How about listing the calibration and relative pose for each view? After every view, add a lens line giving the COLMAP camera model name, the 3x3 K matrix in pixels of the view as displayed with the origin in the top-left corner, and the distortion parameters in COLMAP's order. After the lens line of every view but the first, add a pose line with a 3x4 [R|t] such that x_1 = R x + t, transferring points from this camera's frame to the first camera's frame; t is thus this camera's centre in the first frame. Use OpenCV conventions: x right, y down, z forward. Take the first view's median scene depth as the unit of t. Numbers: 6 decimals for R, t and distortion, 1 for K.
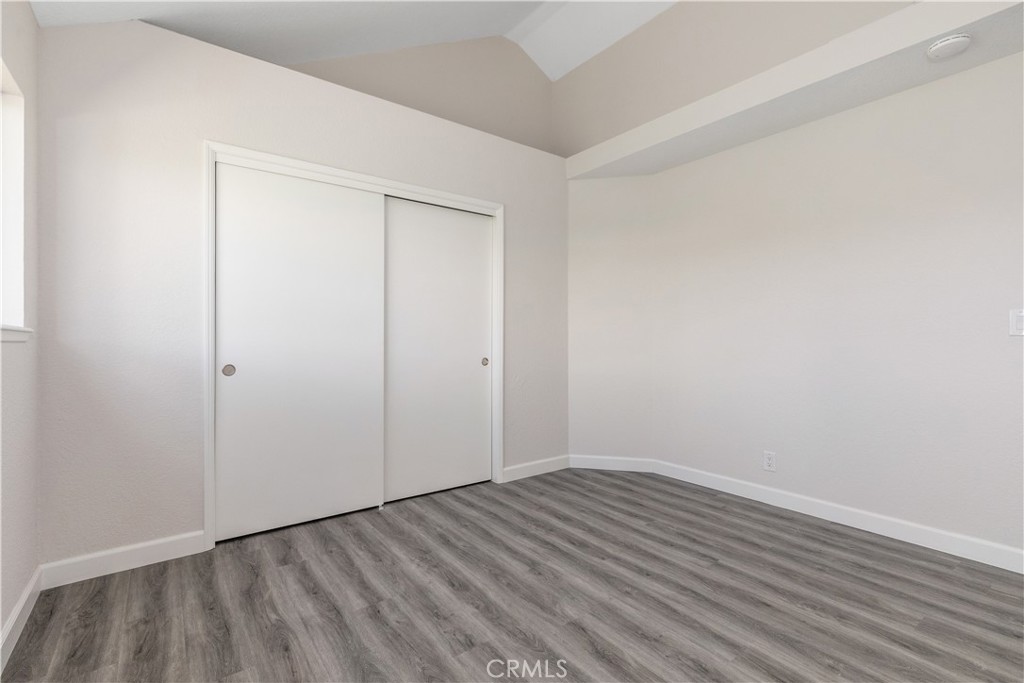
lens RADIAL K [[461.3, 0, 507.6], [0, 461.3, 342.2], [0, 0, 1]] dist [0.010069, -0.002132]
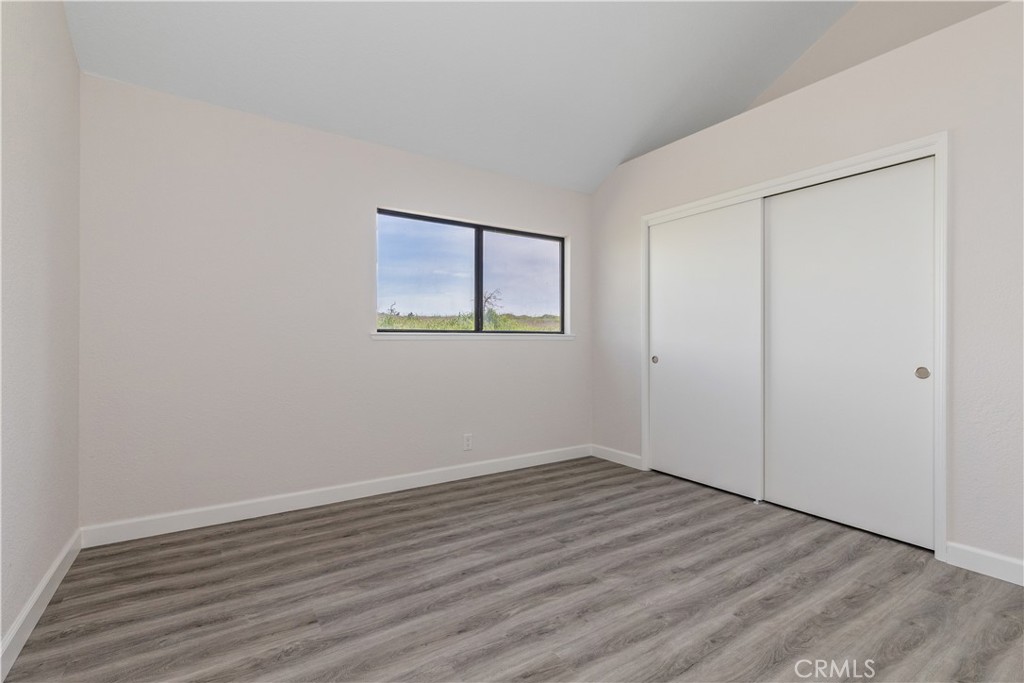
lens RADIAL K [[461.3, 0, 508.8], [0, 461.3, 344.7], [0, 0, 1]] dist [0.010069, -0.002132]
pose [[-0.054292, 0.011320, -0.998461, 0.983757], [-0.011890, 0.999858, 0.011982, -0.000672], [0.998454, 0.012523, -0.054150, 0.623657]]
